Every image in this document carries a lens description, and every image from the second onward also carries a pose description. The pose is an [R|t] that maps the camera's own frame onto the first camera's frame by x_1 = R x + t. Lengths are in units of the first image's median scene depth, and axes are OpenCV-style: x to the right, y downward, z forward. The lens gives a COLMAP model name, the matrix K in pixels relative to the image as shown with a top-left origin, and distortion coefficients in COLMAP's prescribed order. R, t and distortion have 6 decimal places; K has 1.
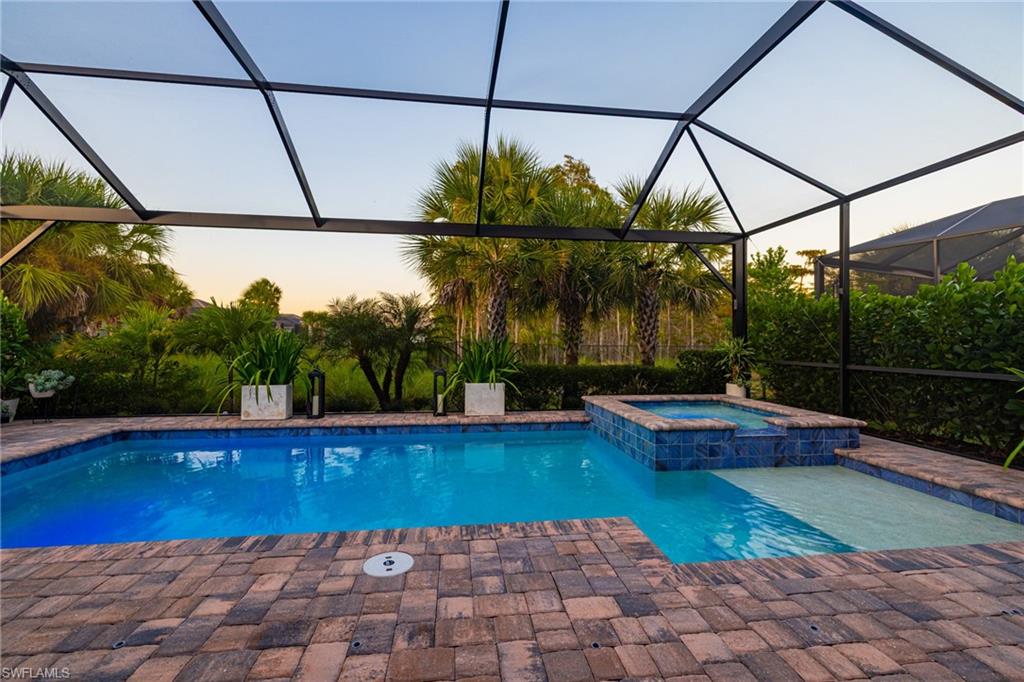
lens RADIAL K [[434.0, 0, 508.3], [0, 434.0, 332.2], [0, 0, 1]] dist [-0.003215, -0.000153]
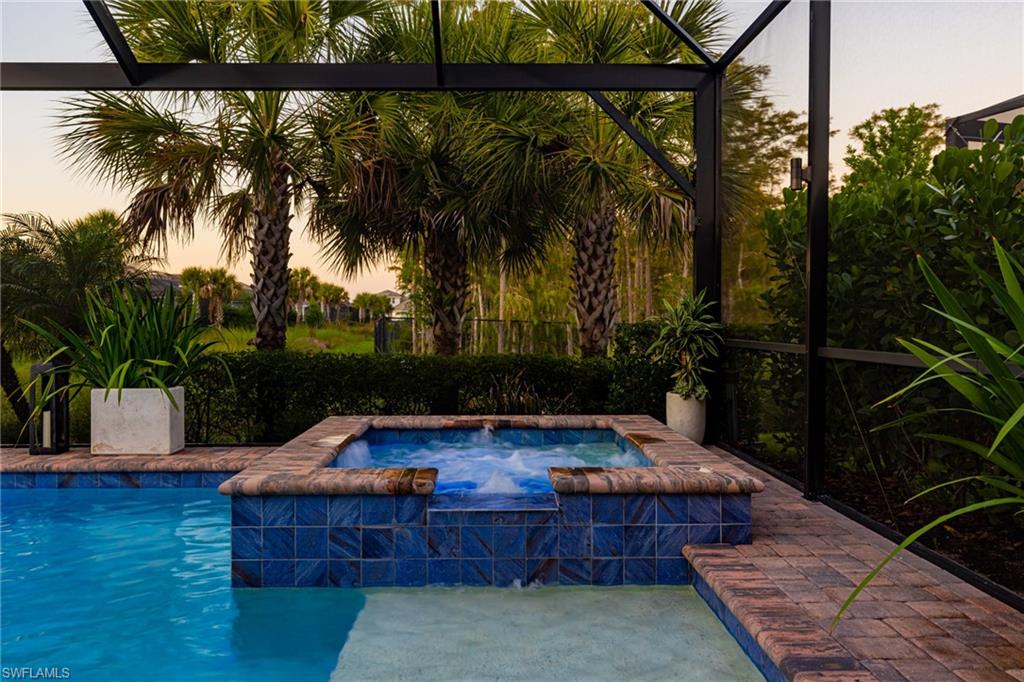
lens RADIAL K [[780.9, 0, 512.0], [0, 780.9, 341.0], [0, 0, 1]] dist [-0.003059, -0.001330]
pose [[0.995678, -0.001808, -0.092859, 0.454859], [0.006100, 0.998925, 0.045950, 0.026721], [0.092676, -0.046317, 0.994618, 0.172134]]
